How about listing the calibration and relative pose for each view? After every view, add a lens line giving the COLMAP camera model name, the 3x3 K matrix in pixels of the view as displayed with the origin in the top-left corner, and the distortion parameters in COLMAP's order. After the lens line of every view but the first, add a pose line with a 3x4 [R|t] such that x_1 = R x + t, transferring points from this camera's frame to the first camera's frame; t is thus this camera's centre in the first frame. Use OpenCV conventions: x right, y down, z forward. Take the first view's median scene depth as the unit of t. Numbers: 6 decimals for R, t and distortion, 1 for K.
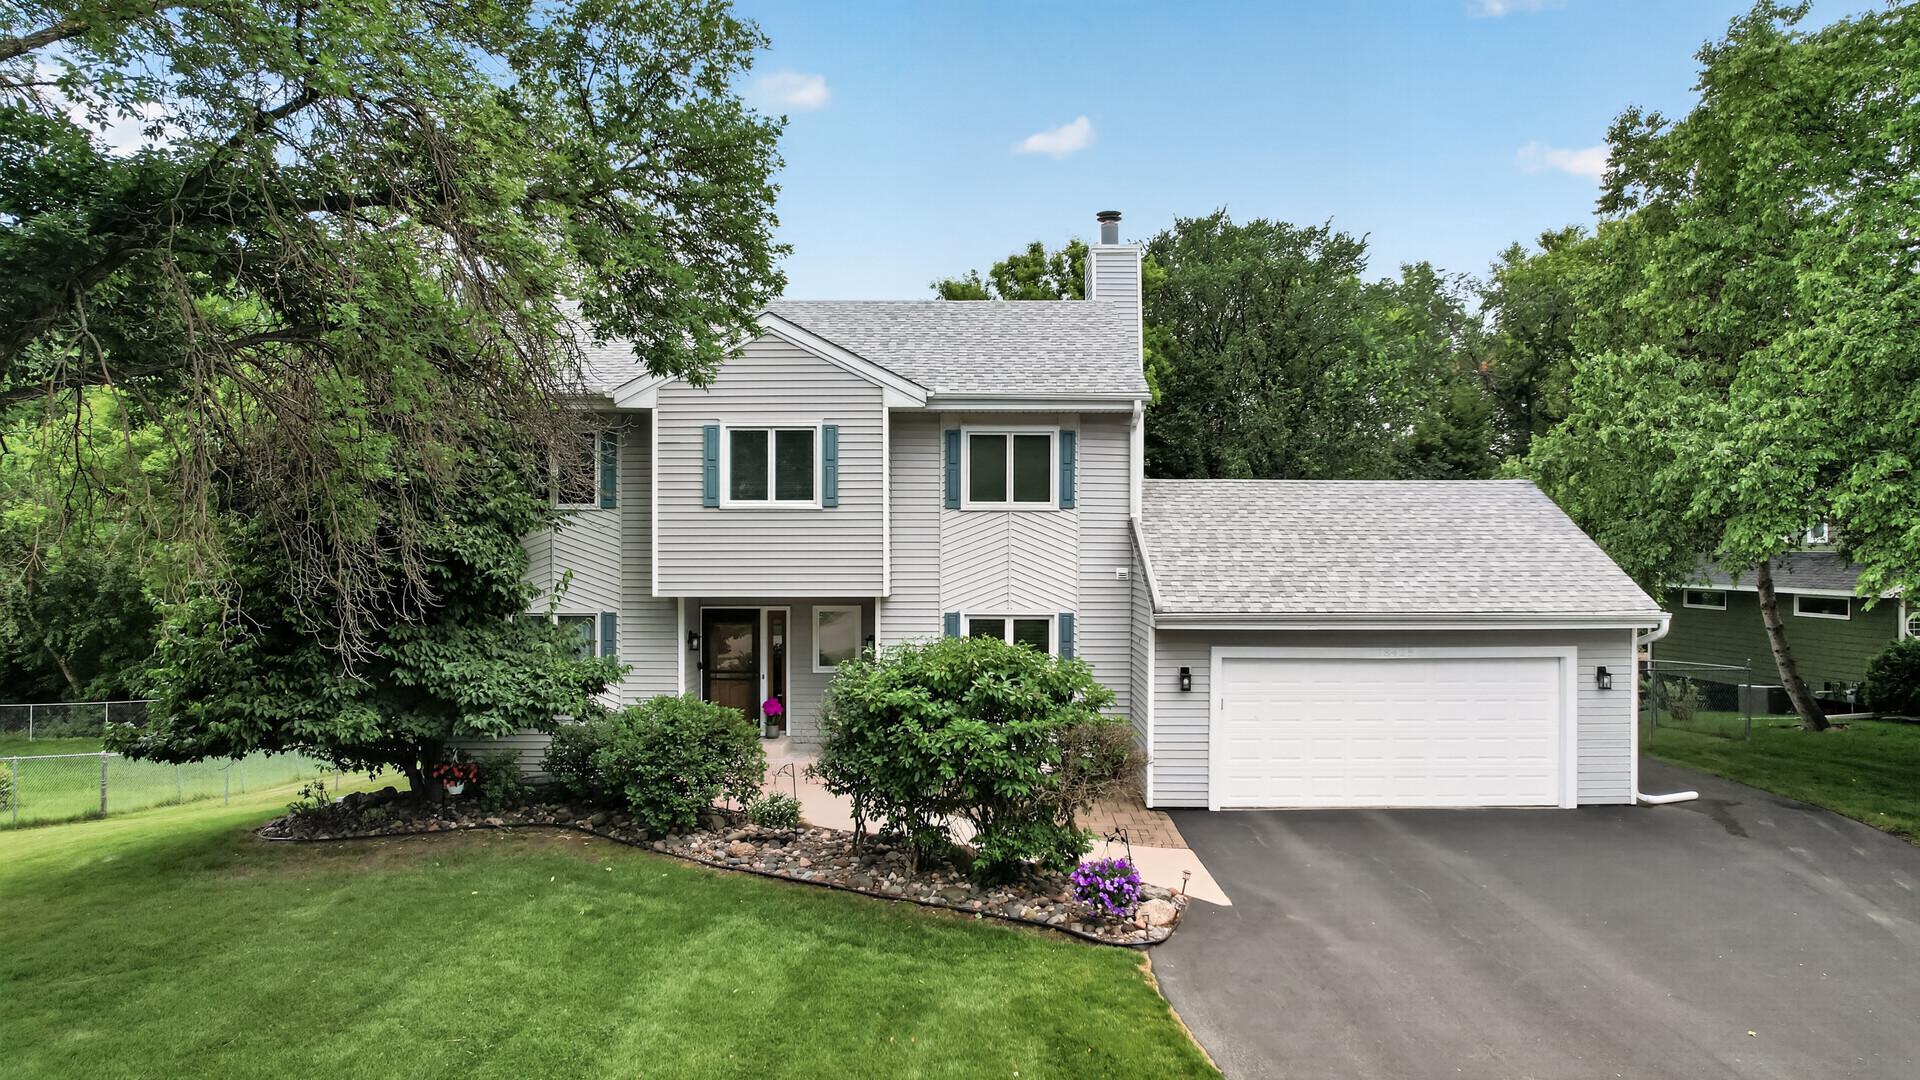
lens RADIAL K [[1224.6, 0, 987.1], [0, 1224.6, 528.8], [0, 0, 1]] dist [-0.062971, 0.049151]
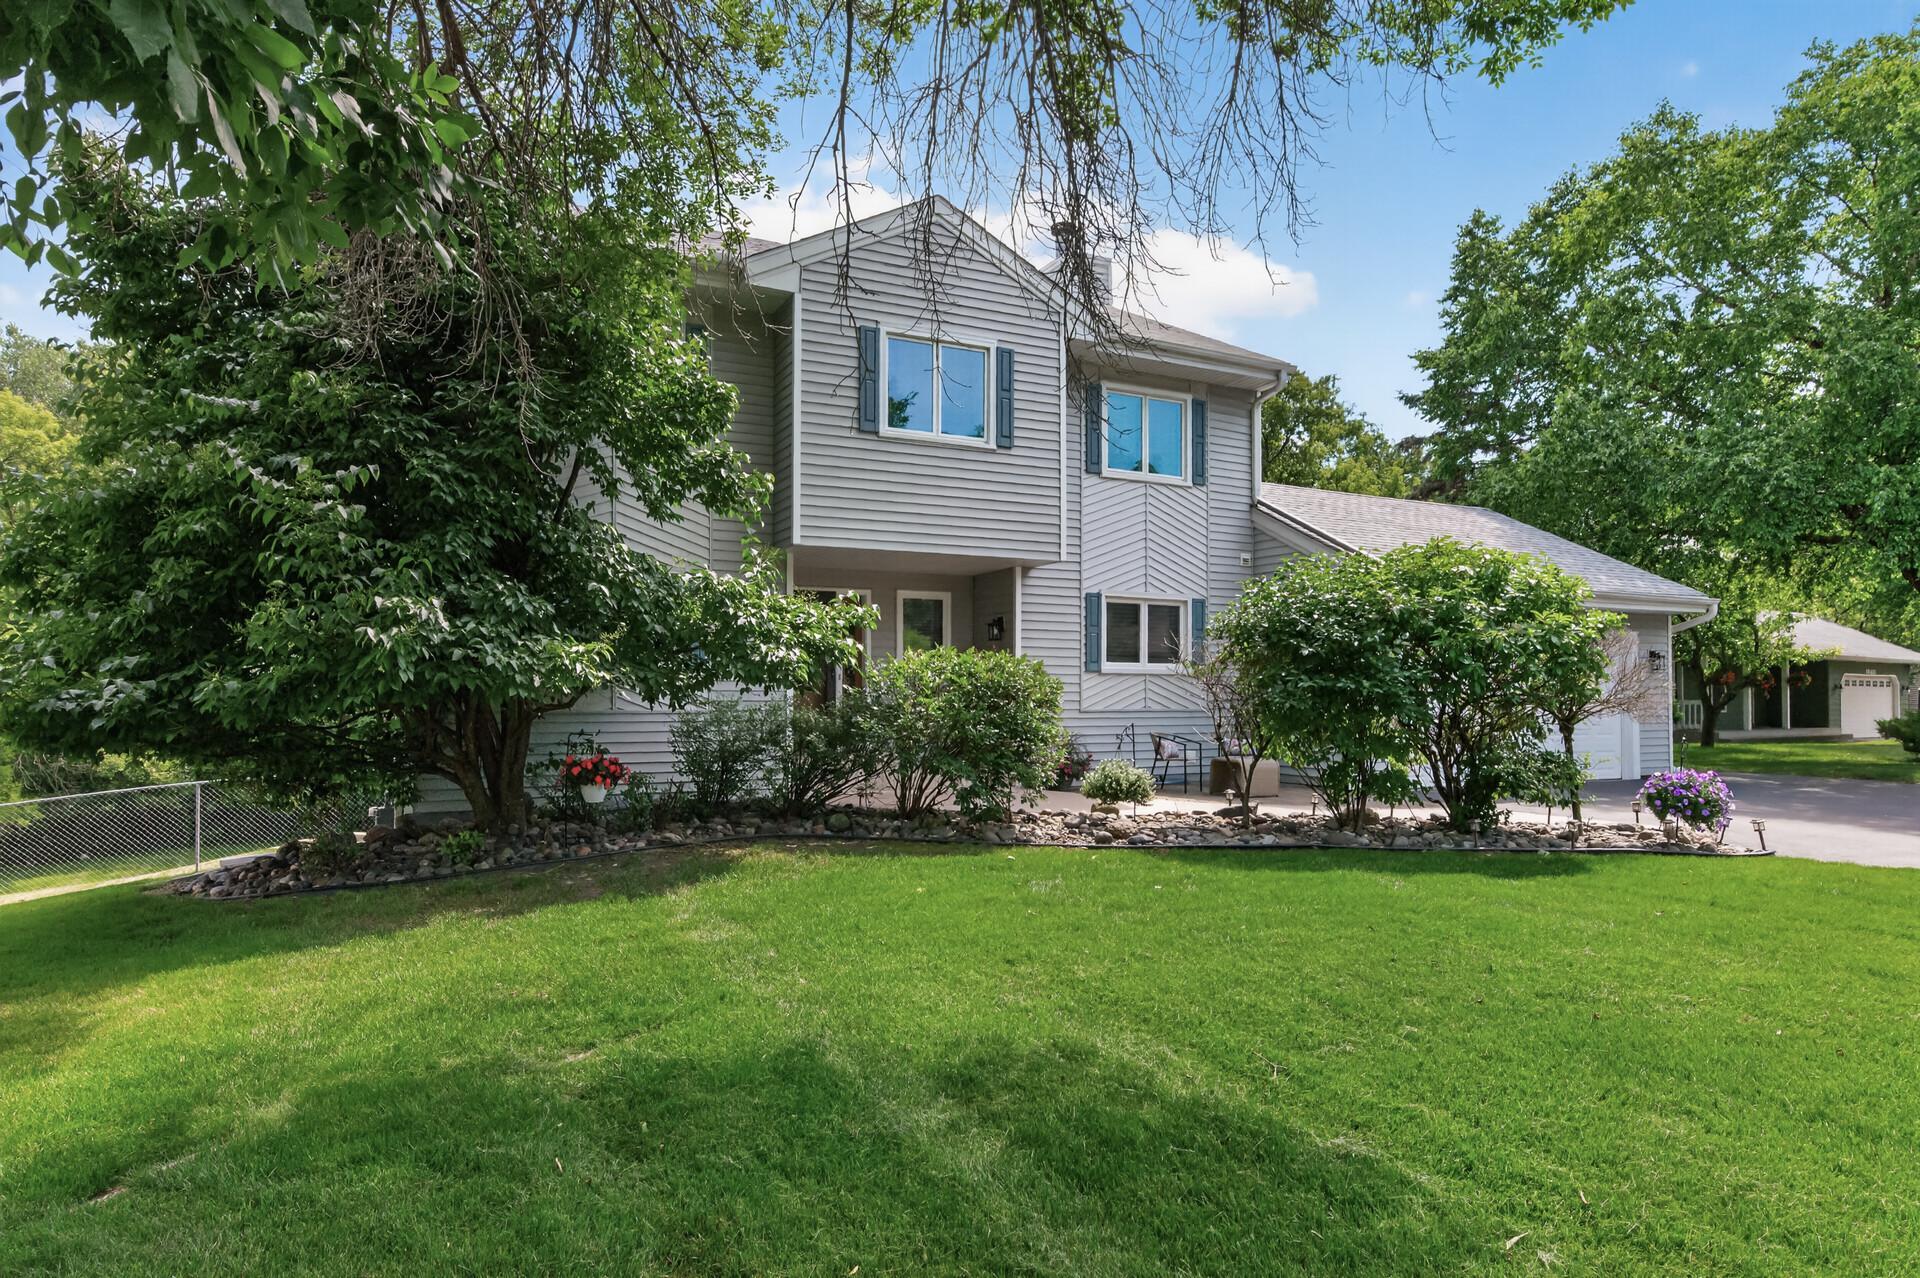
lens RADIAL K [[1109.1, 0, 971.0], [0, 1109.1, 678.0], [0, 0, 1]] dist [-0.014663, 0.000176]
pose [[0.896549, 0.006832, 0.442892, -0.473142], [-0.001925, 0.999932, -0.011529, 0.143630], [-0.442940, 0.009484, 0.896501, 0.347010]]
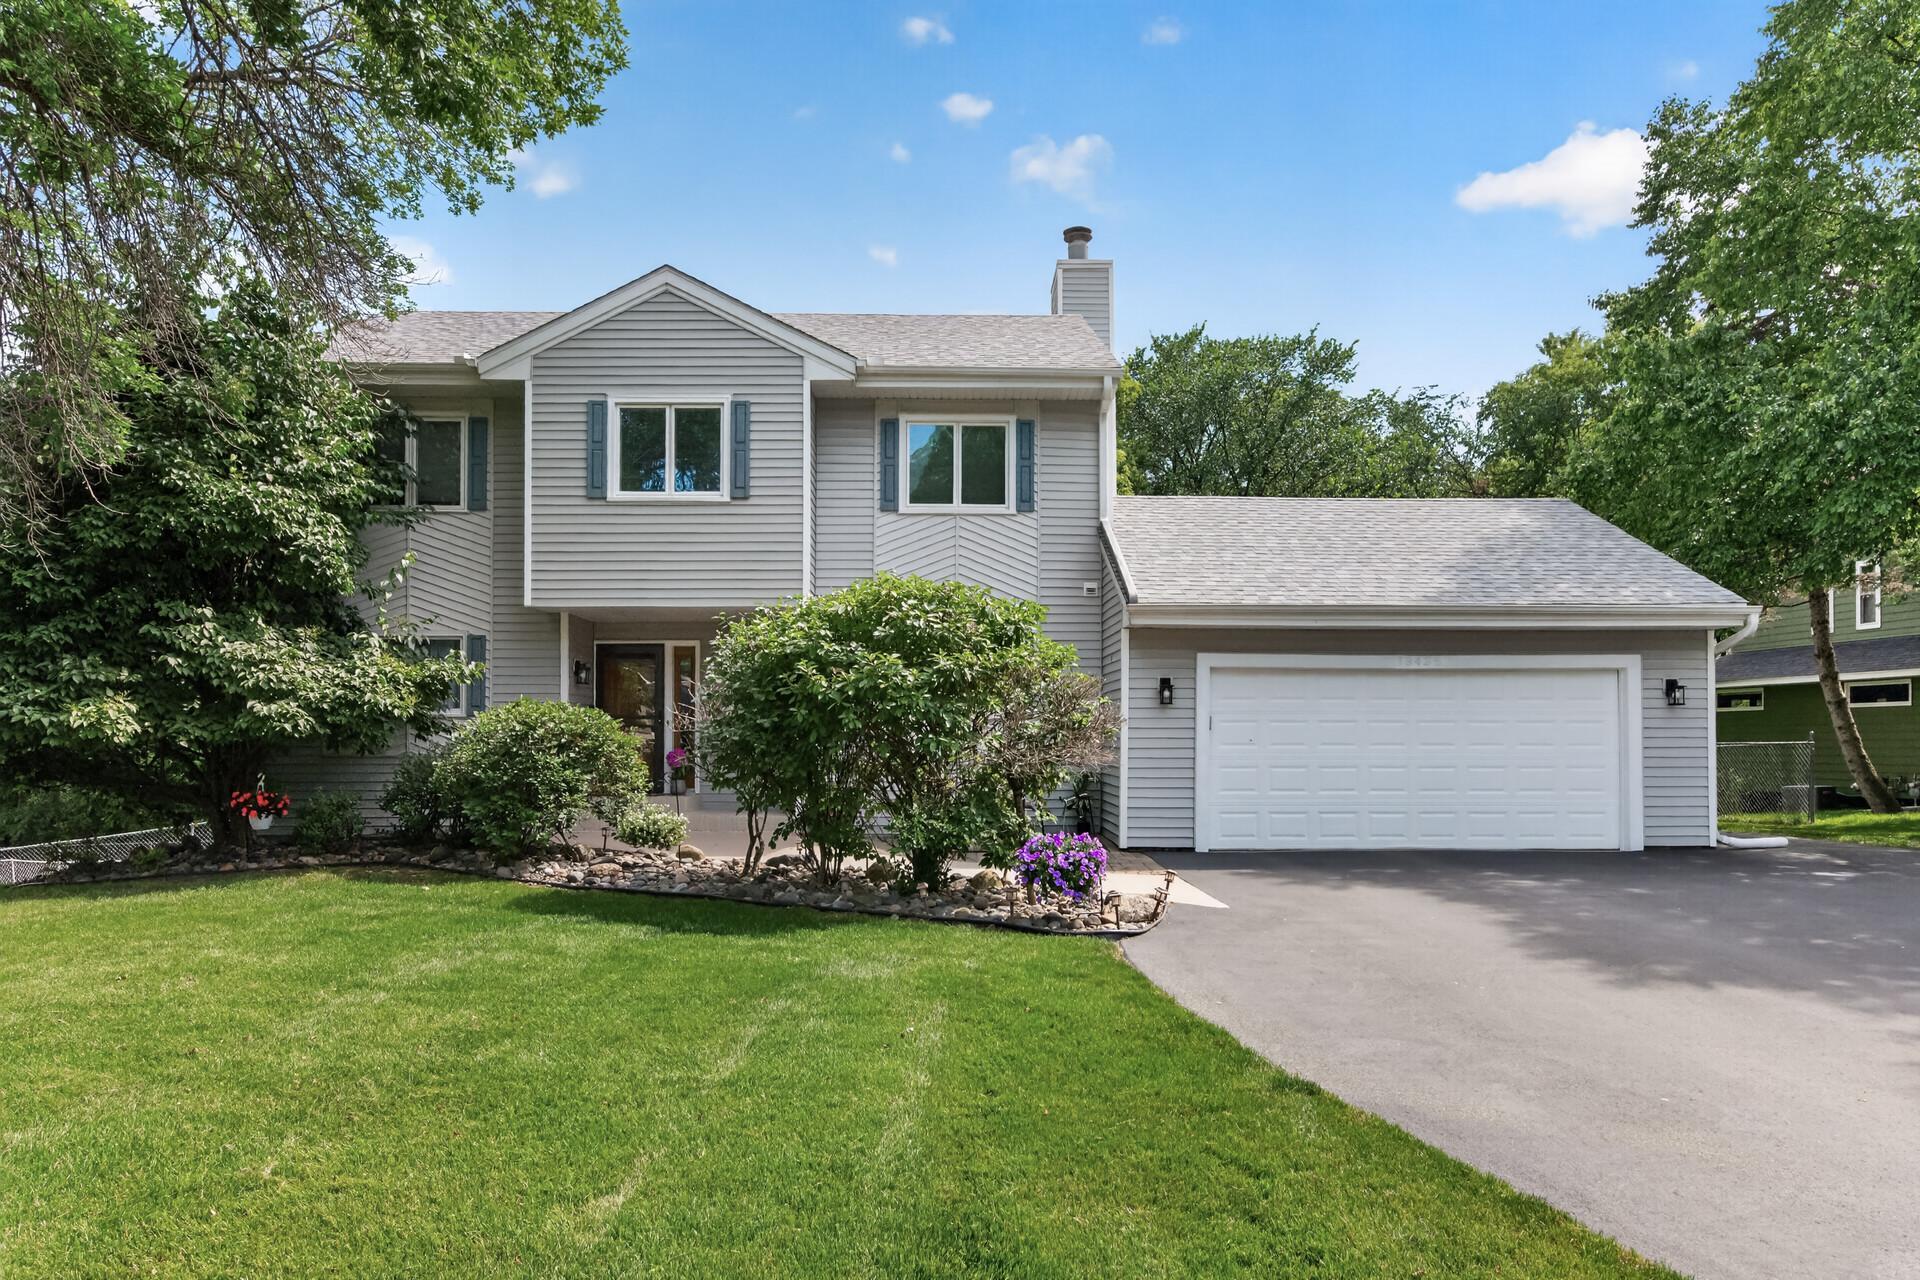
lens RADIAL K [[1218.1, 0, 986.5], [0, 1218.1, 710.2], [0, 0, 1]] dist [-0.011698, 0.019611]
pose [[0.999844, -0.001237, 0.017647, 0.024849], [0.001435, 0.999936, -0.011234, 0.135508], [-0.017632, 0.011258, 0.999781, 0.167215]]
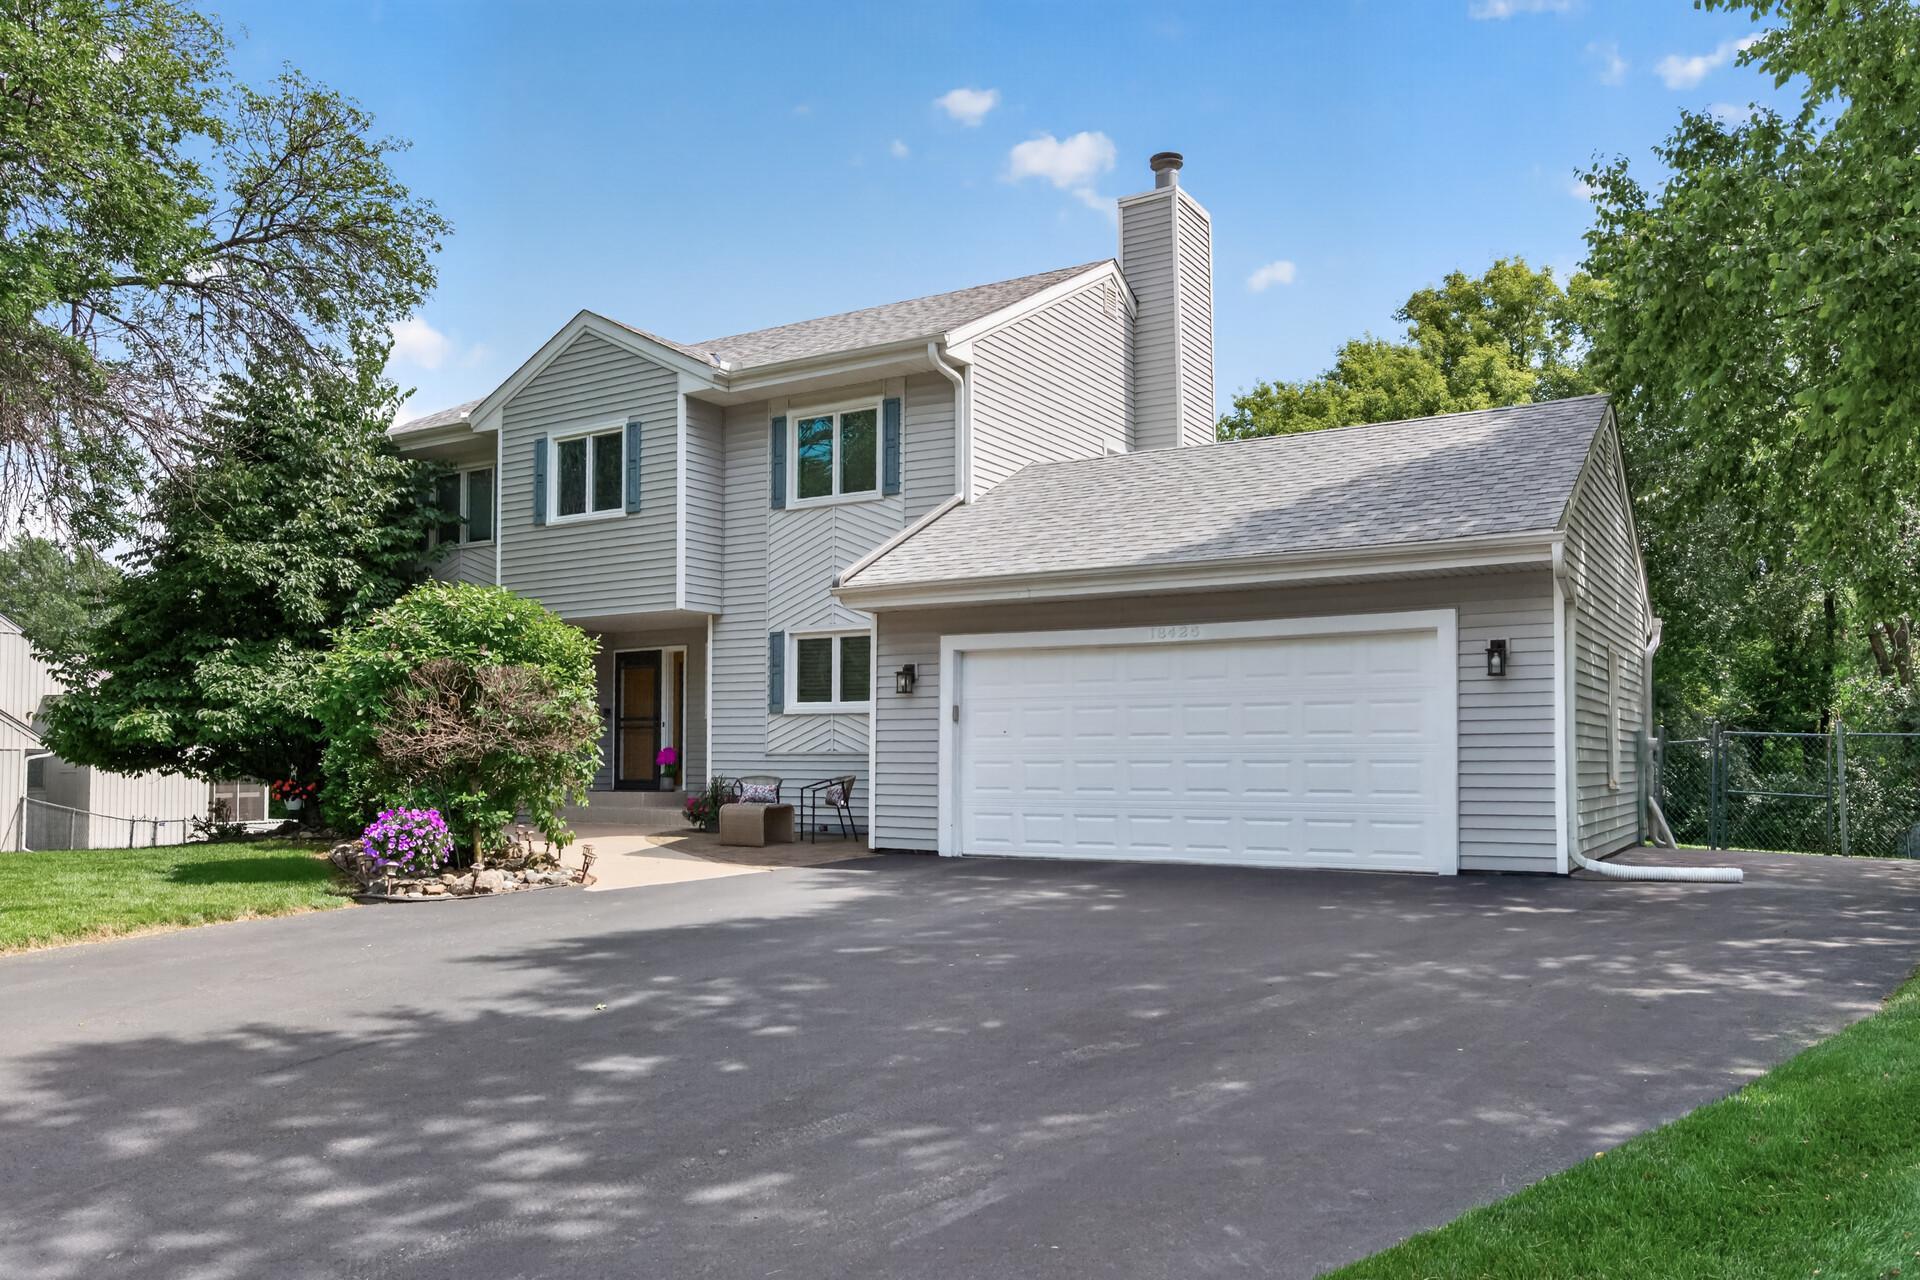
lens RADIAL K [[1421.5, 0, 955.5], [0, 1421.5, 652.9], [0, 0, 1]] dist [-0.009161, 0.005972]
pose [[0.850665, -0.043592, -0.523898, 0.609656], [0.010344, 0.997751, -0.066225, 0.154967], [0.525606, 0.050916, 0.849203, 0.245551]]
